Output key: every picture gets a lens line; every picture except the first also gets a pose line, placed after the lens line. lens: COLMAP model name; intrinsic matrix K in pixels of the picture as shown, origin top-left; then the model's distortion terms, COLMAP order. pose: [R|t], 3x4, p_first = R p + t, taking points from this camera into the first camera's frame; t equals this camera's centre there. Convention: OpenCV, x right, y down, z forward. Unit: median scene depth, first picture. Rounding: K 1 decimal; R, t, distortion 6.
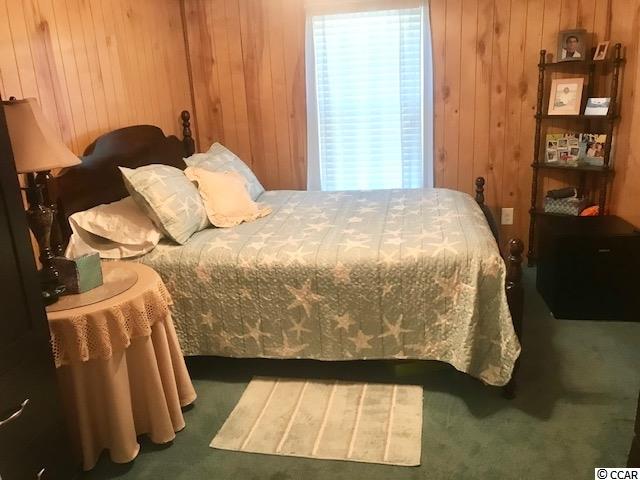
lens RADIAL K [[524.7, 0, 320.9], [0, 524.7, 237.0], [0, 0, 1]] dist [0.034987, -0.038233]
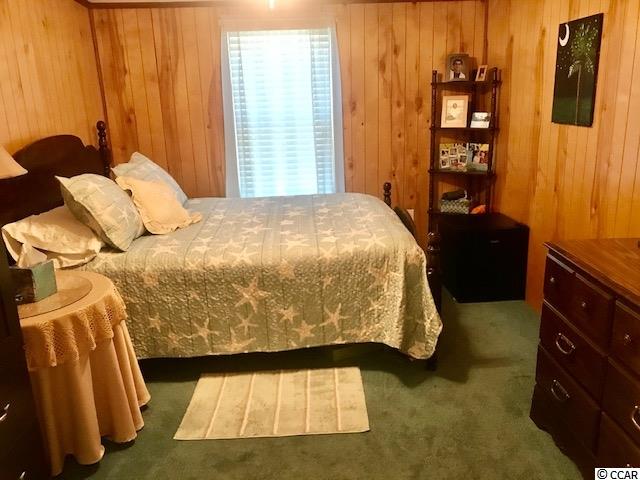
lens RADIAL K [[524.7, 0, 322.8], [0, 524.7, 241.4], [0, 0, 1]] dist [0.034987, -0.038233]
pose [[0.975363, -0.042073, 0.216556, -0.109163], [0.044620, 0.998980, -0.006886, 0.018808], [-0.216046, 0.016379, 0.976246, -0.080728]]
